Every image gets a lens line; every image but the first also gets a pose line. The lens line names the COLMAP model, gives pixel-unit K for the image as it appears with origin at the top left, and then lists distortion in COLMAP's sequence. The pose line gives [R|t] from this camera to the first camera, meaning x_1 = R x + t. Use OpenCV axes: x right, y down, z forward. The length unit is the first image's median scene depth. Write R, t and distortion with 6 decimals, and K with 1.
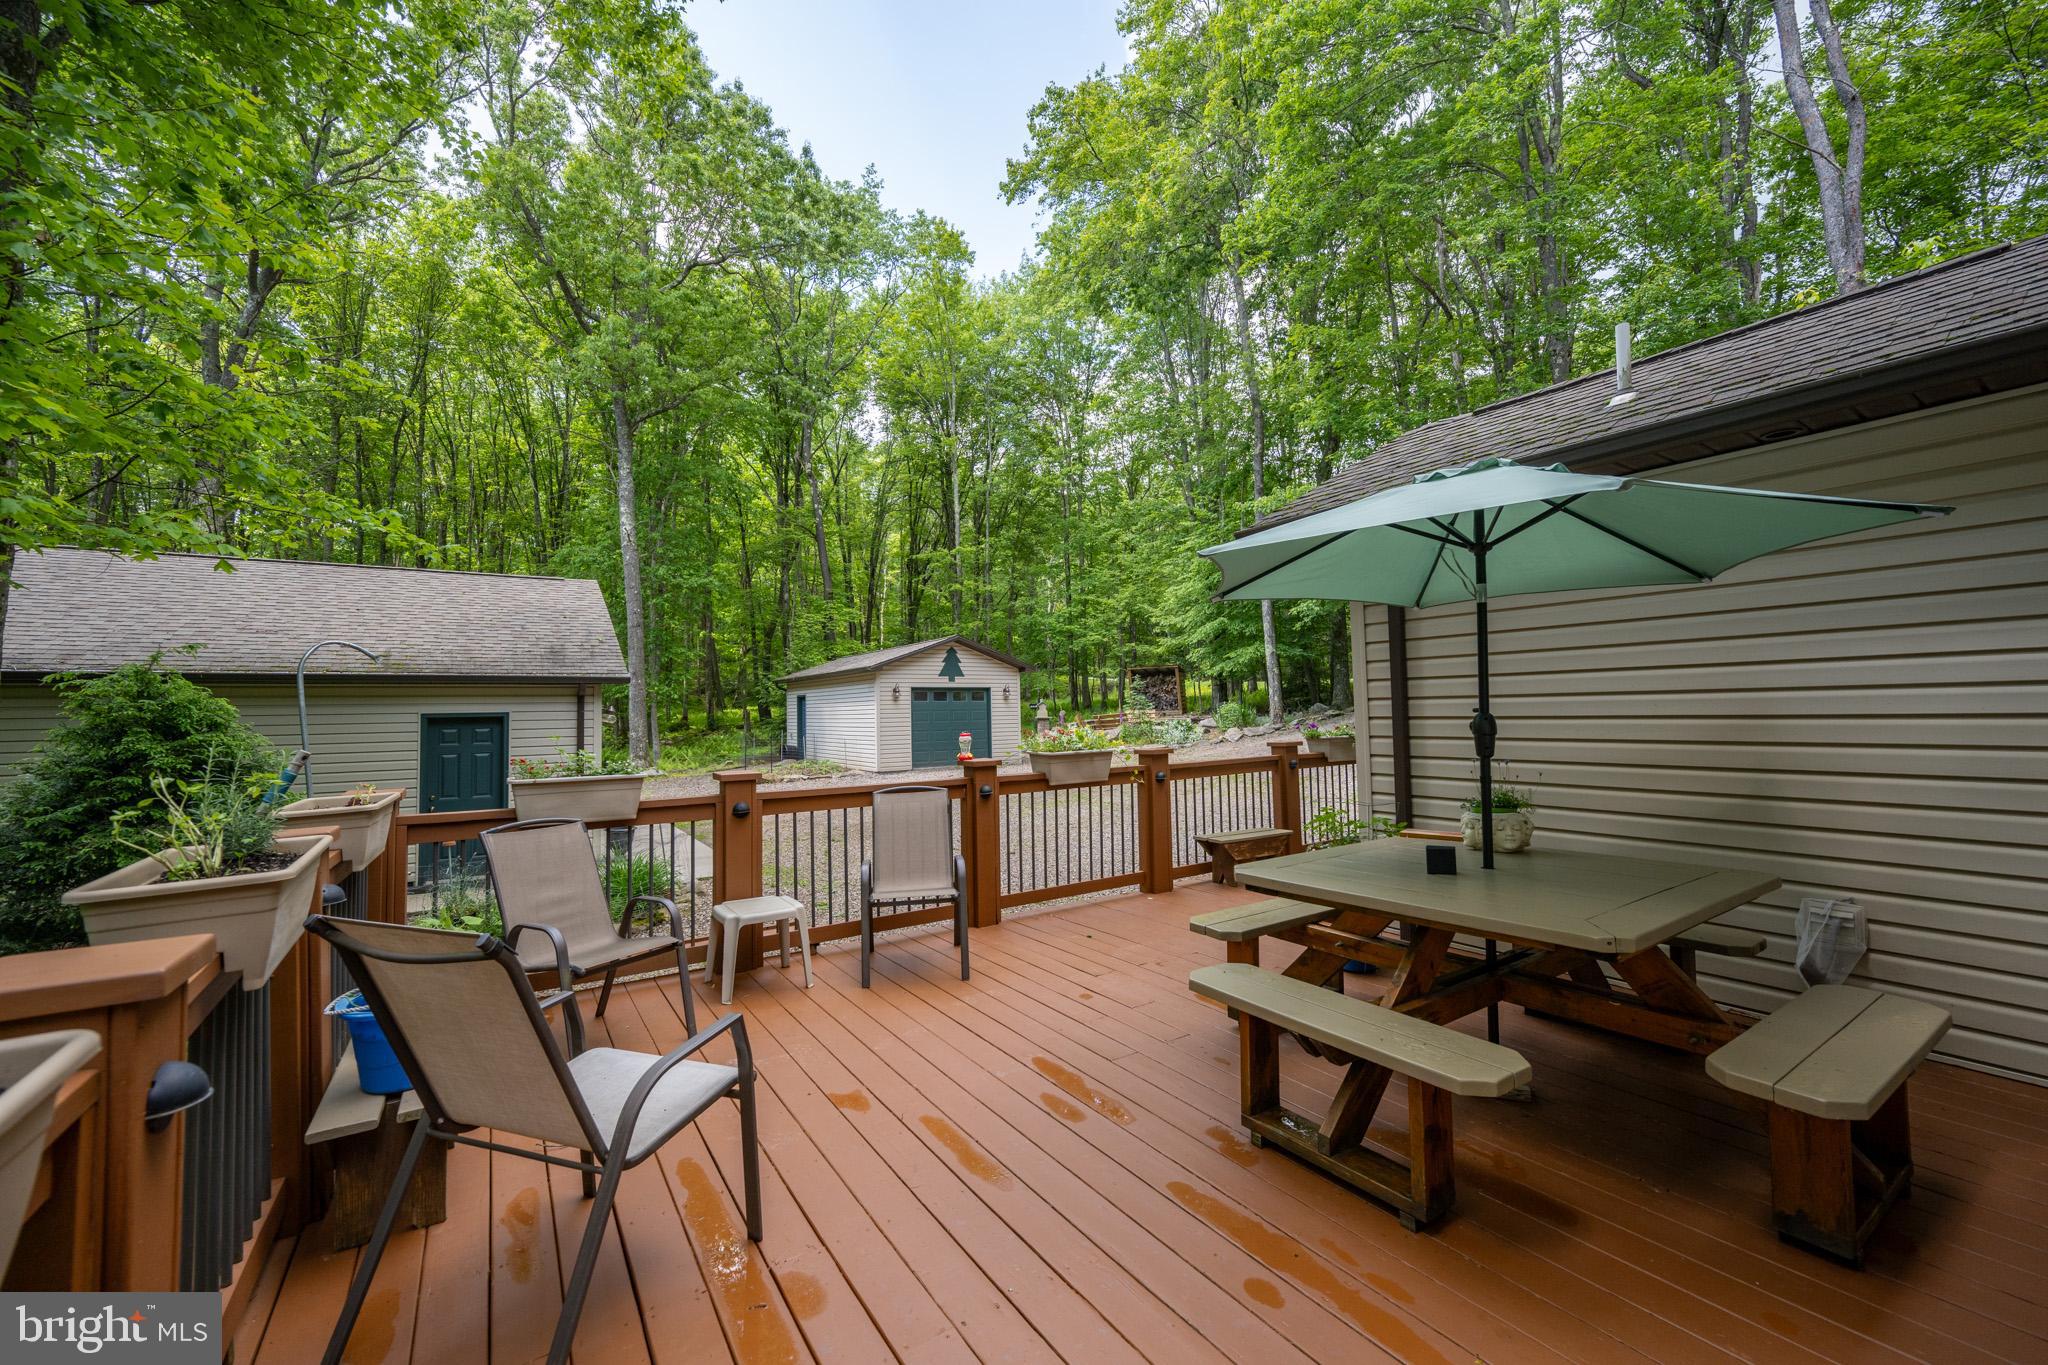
lens RADIAL K [[819.5, 0, 1024.0], [0, 819.5, 682.5], [0, 0, 1]] dist [-0.002569, -0.000249]
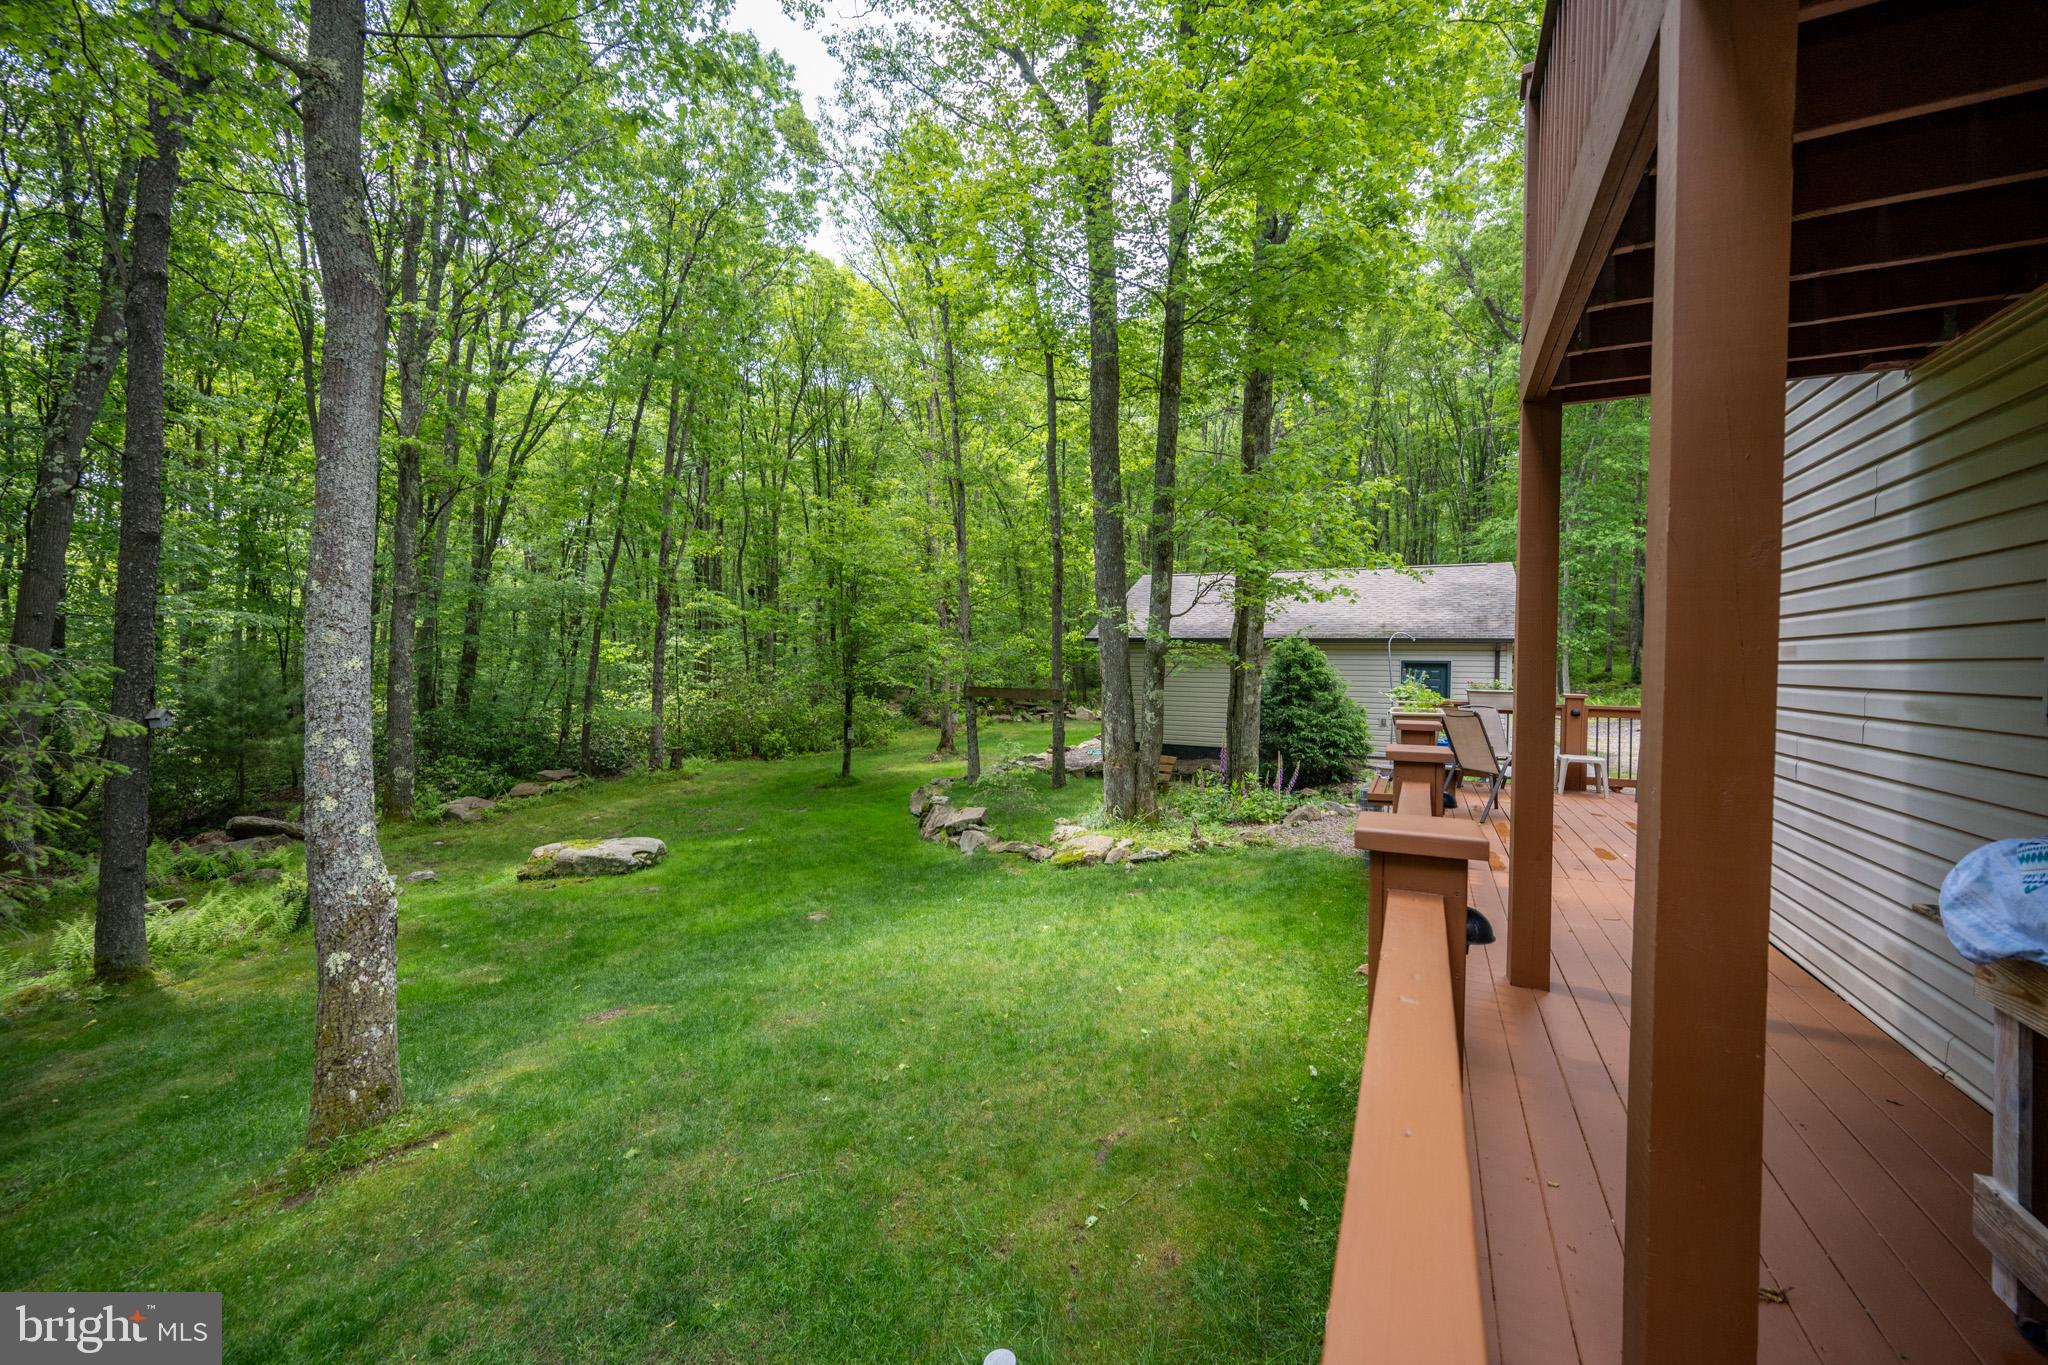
lens RADIAL K [[807.9, 0, 1026.1], [0, 807.9, 679.2], [0, 0, 1]] dist [-0.002114, -0.000577]
pose [[0.519572, 0.044200, -0.853282, 0.333777], [0.006943, 0.998410, 0.055946, -0.025444], [0.854398, -0.034993, 0.518439, -0.617291]]
